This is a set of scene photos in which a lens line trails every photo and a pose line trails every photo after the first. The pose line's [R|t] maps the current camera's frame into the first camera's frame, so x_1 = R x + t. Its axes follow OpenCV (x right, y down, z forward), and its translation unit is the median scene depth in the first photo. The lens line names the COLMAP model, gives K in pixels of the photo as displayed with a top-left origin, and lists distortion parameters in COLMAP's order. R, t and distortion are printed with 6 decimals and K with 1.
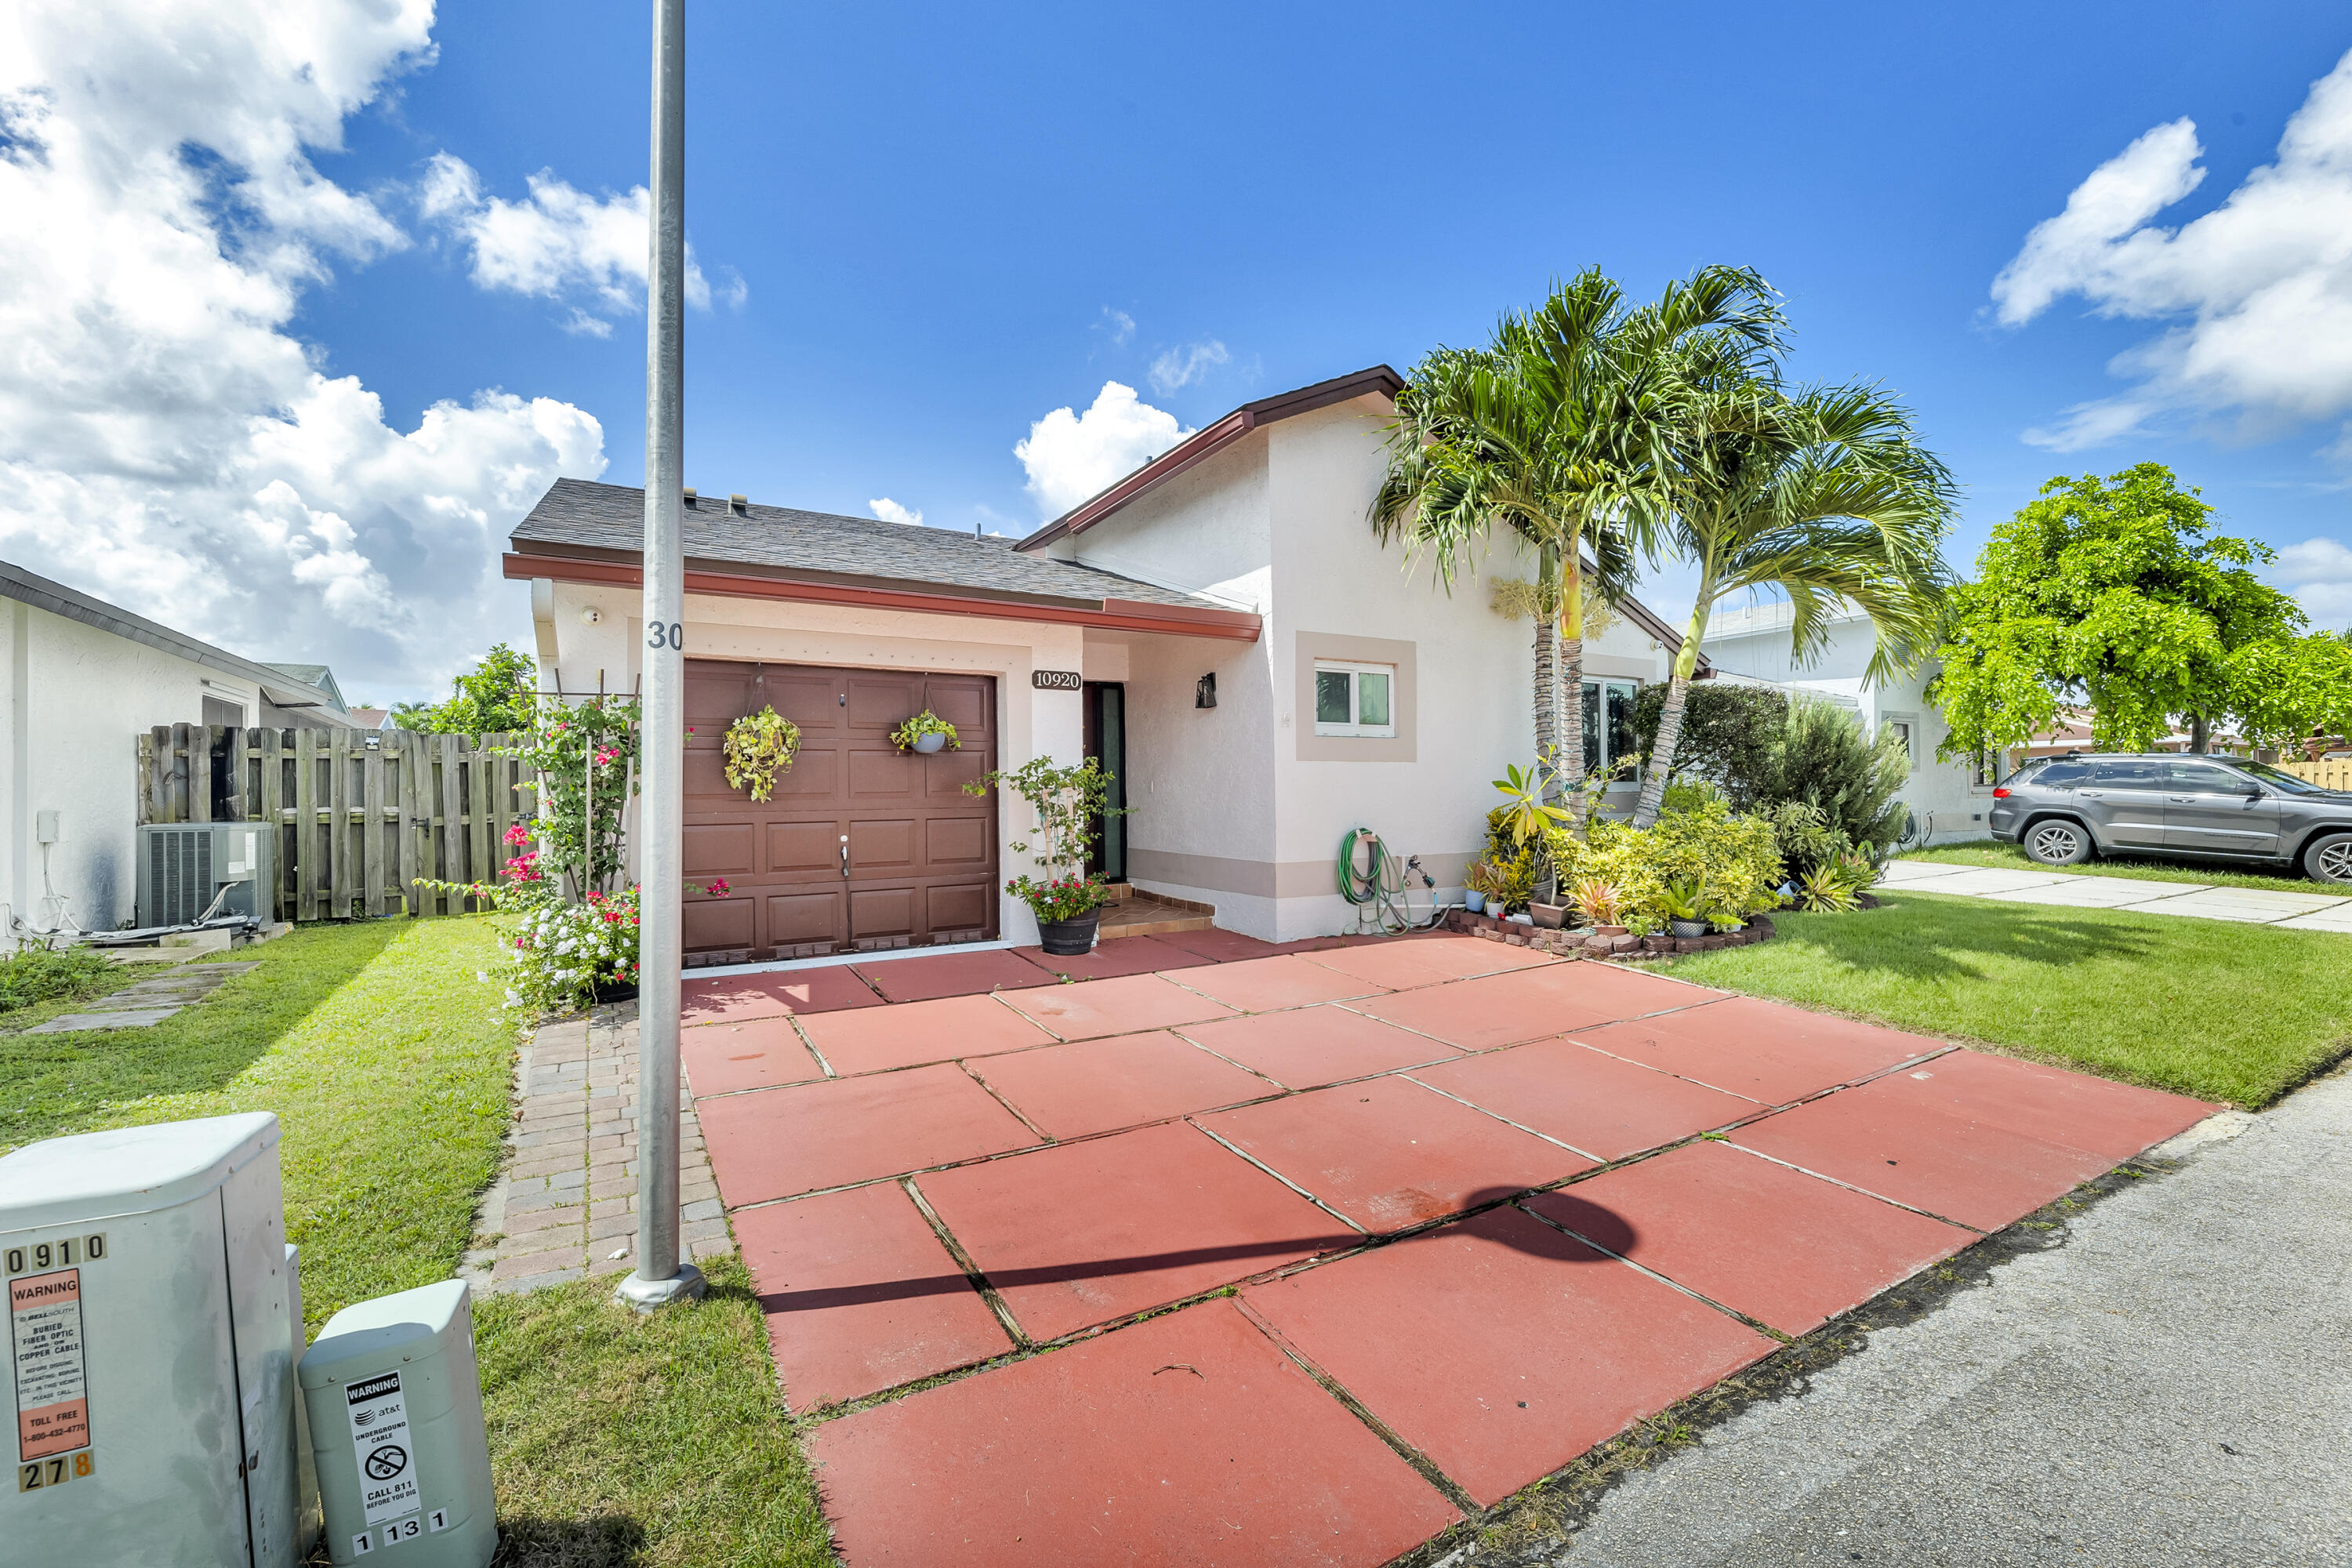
lens RADIAL K [[964.3, 0, 1182.3], [0, 964.3, 753.0], [0, 0, 1]] dist [0.001304, -0.000060]
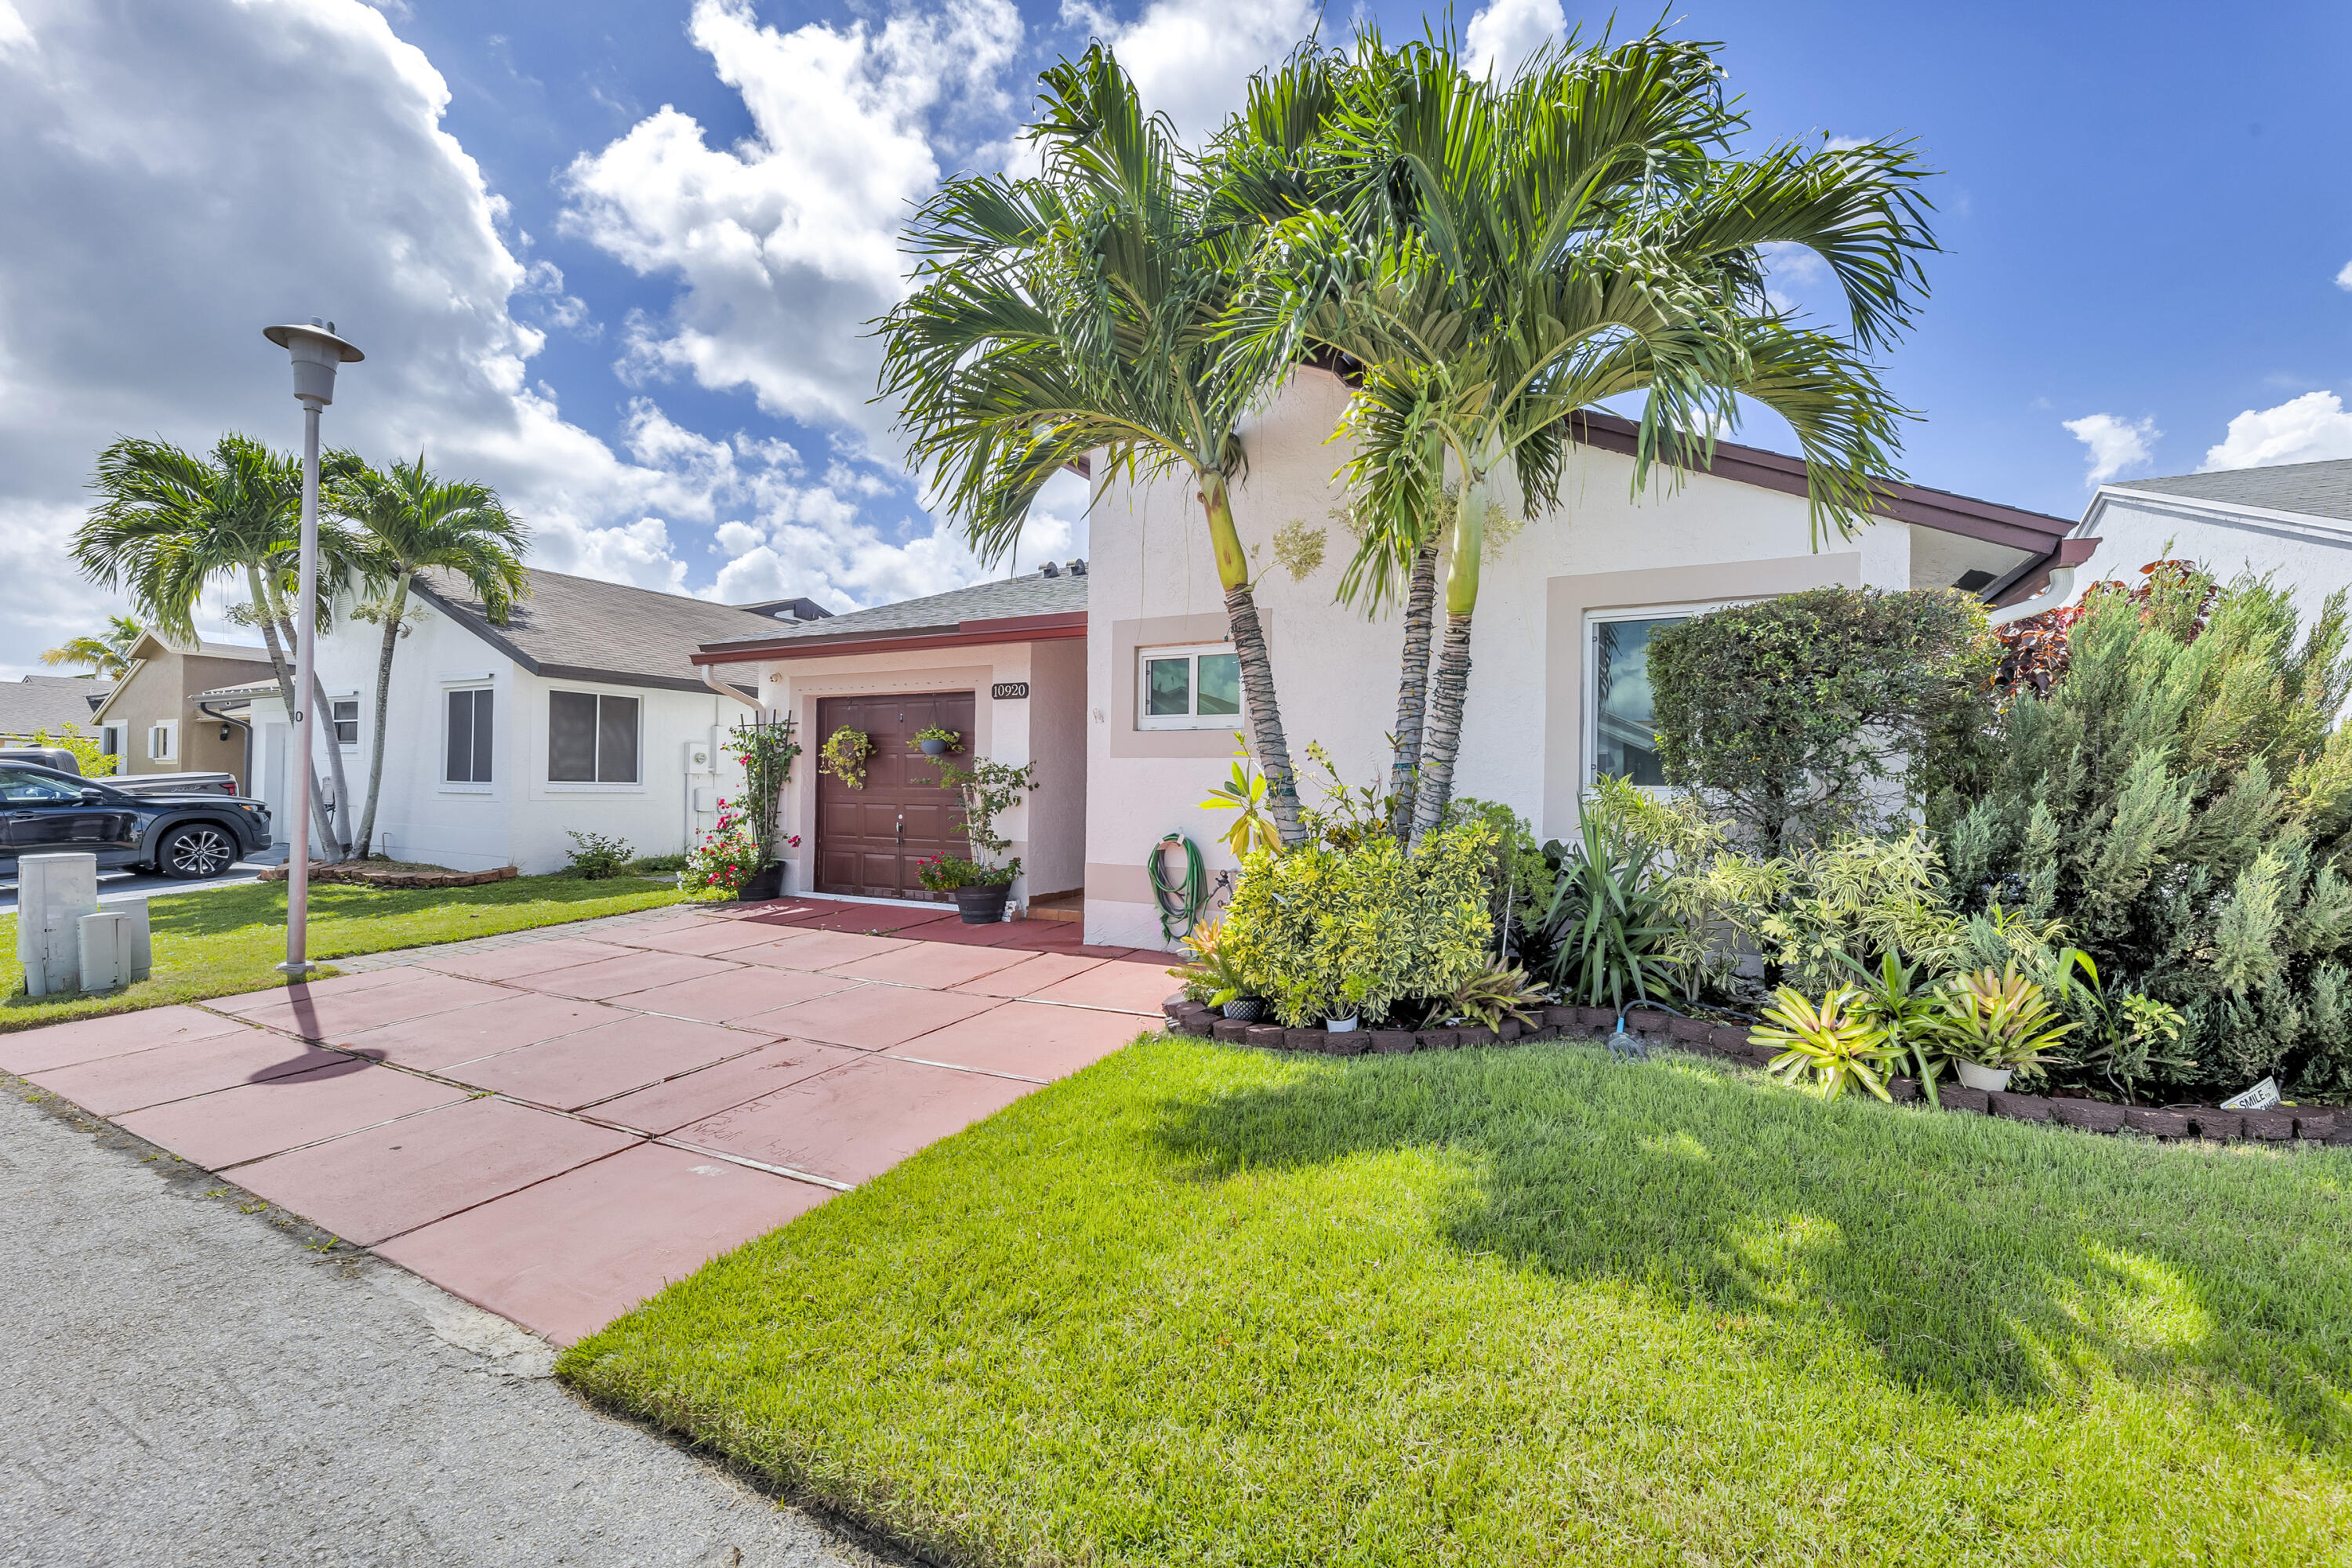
lens RADIAL K [[975.8, 0, 1182.6], [0, 975.8, 765.2], [0, 0, 1]] dist [0.000561, 0.000033]
pose [[0.520229, -0.001755, -0.854025, 1.065761], [0.016926, 0.999823, 0.008255, 0.009320], [0.853859, -0.018750, 0.520167, 0.608405]]
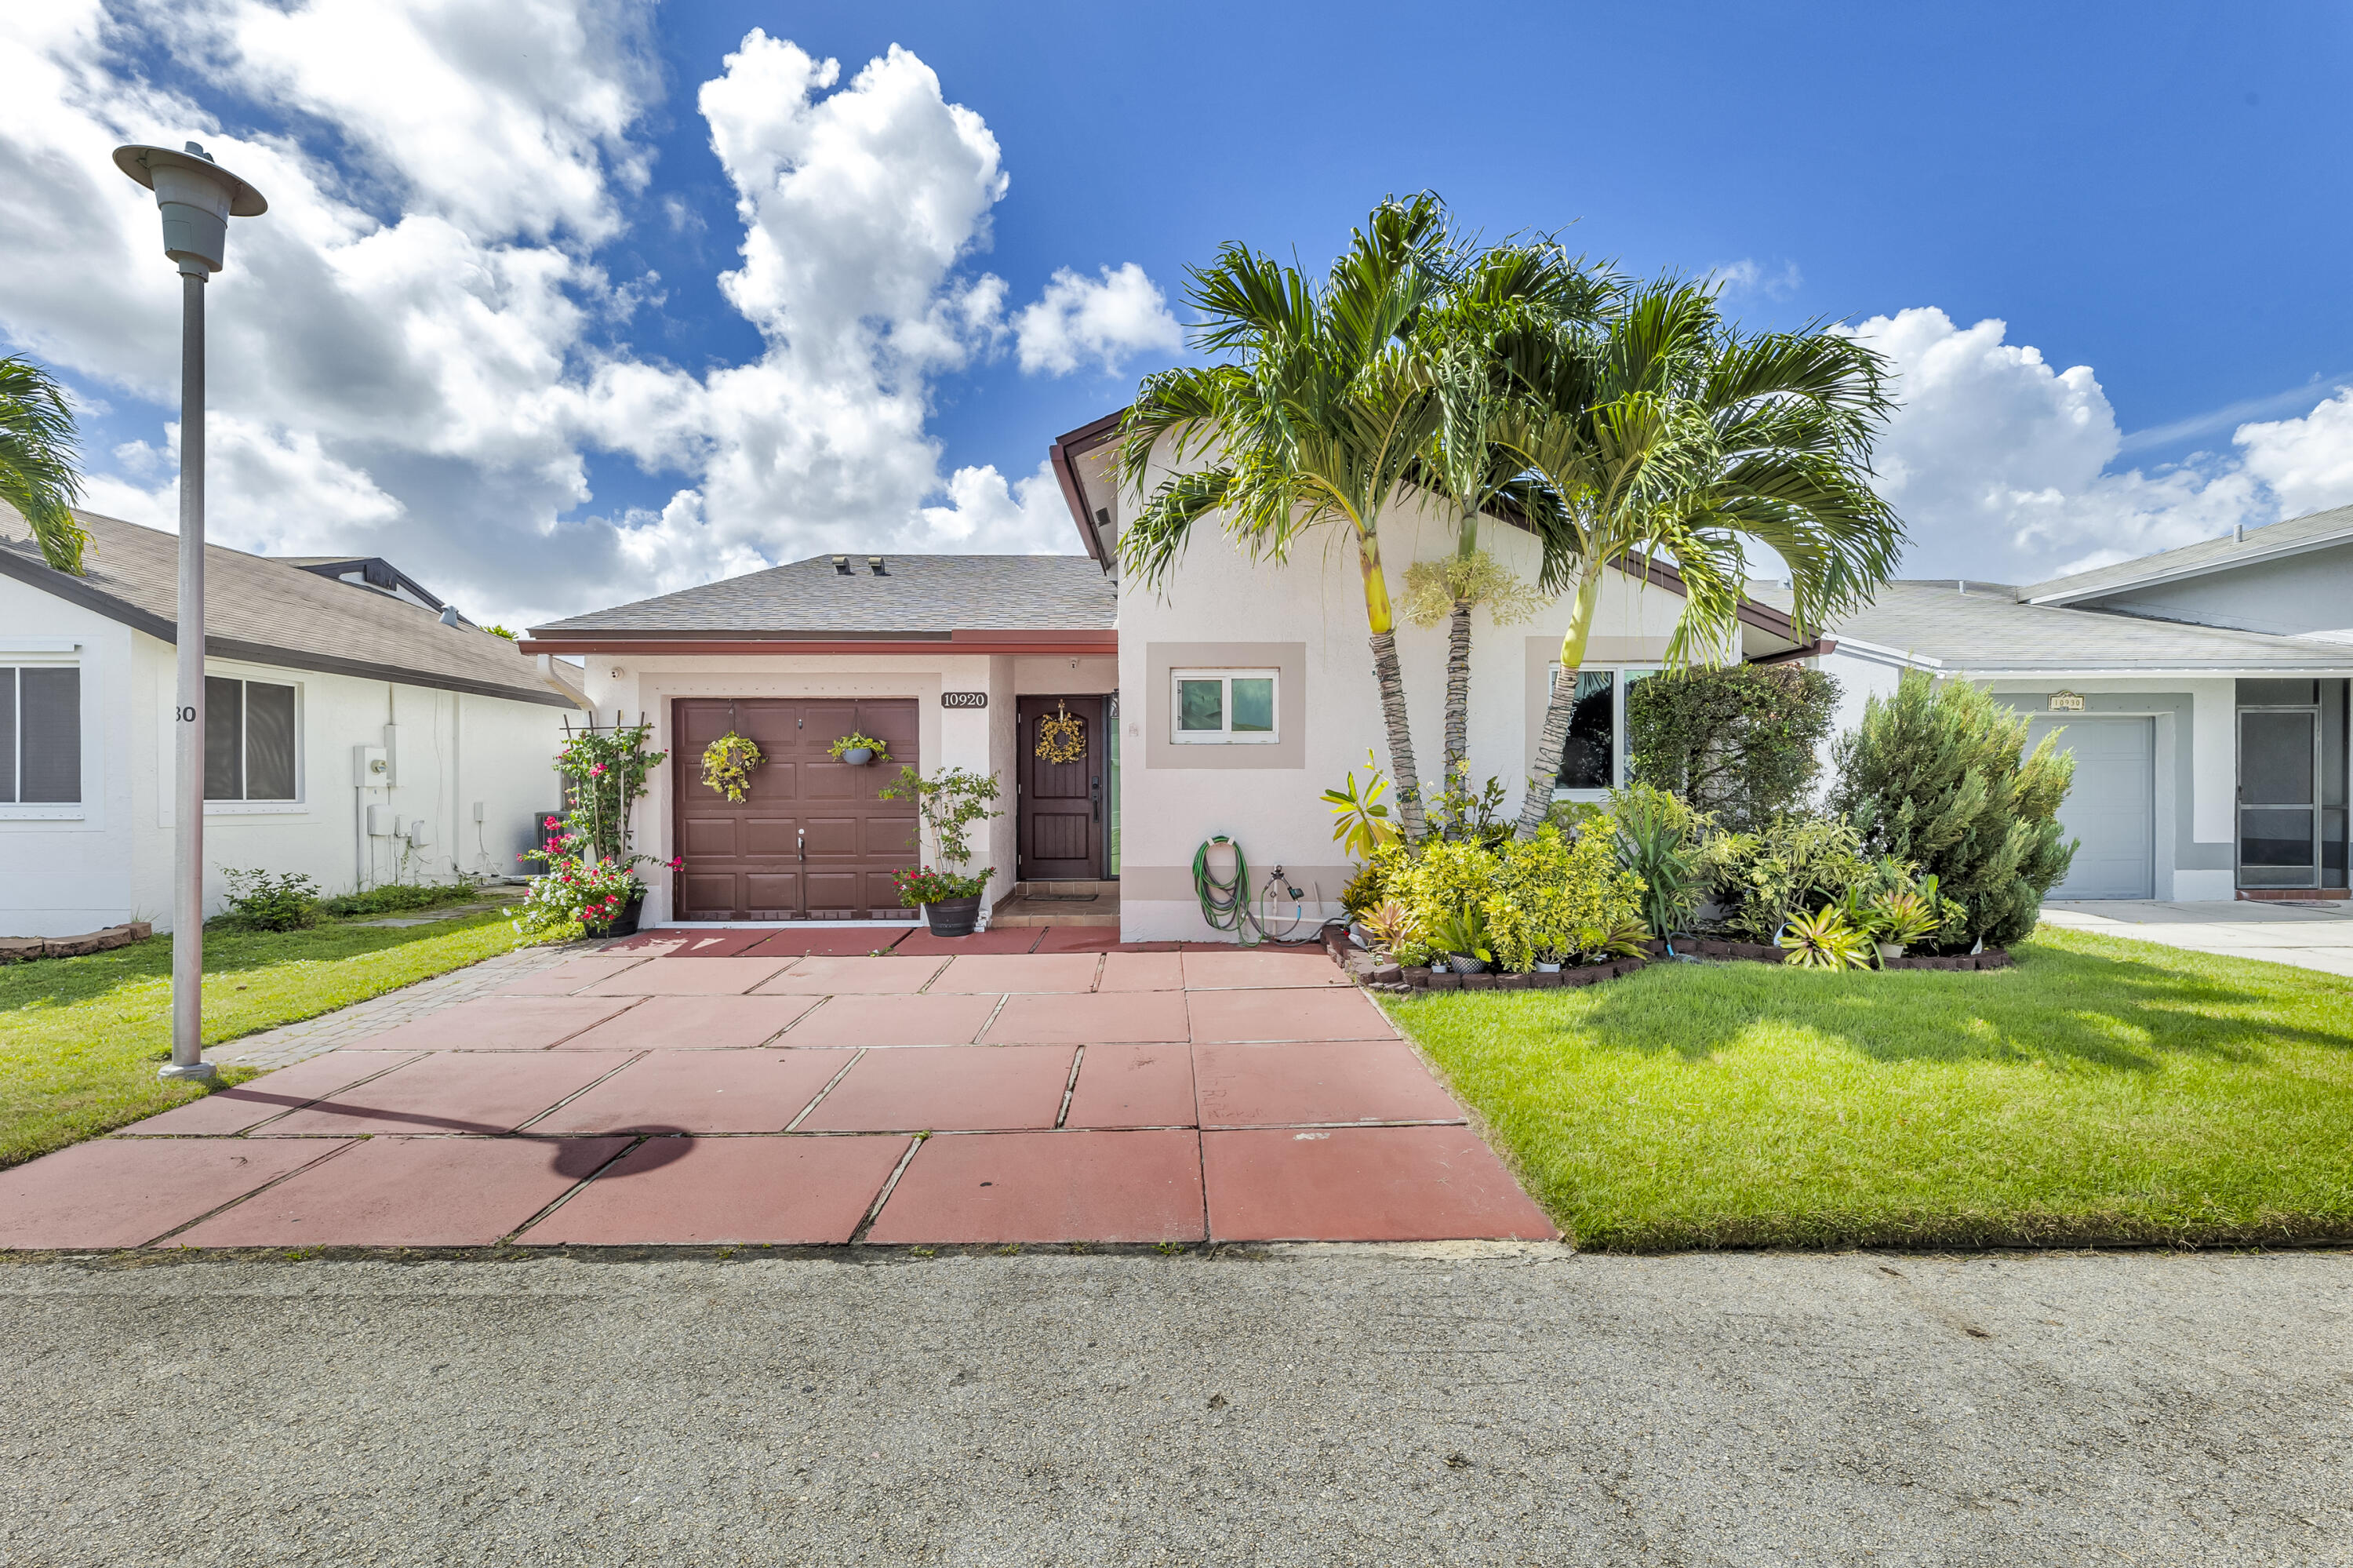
lens RADIAL K [[968.5, 0, 1176.5], [0, 968.5, 784.0], [0, 0, 1]] dist [0.002671, 0.000016]
pose [[0.868512, 0.004781, -0.495644, 0.719924], [0.012839, 0.999401, 0.032137, -0.009559], [0.495501, -0.034275, 0.867931, 0.124664]]
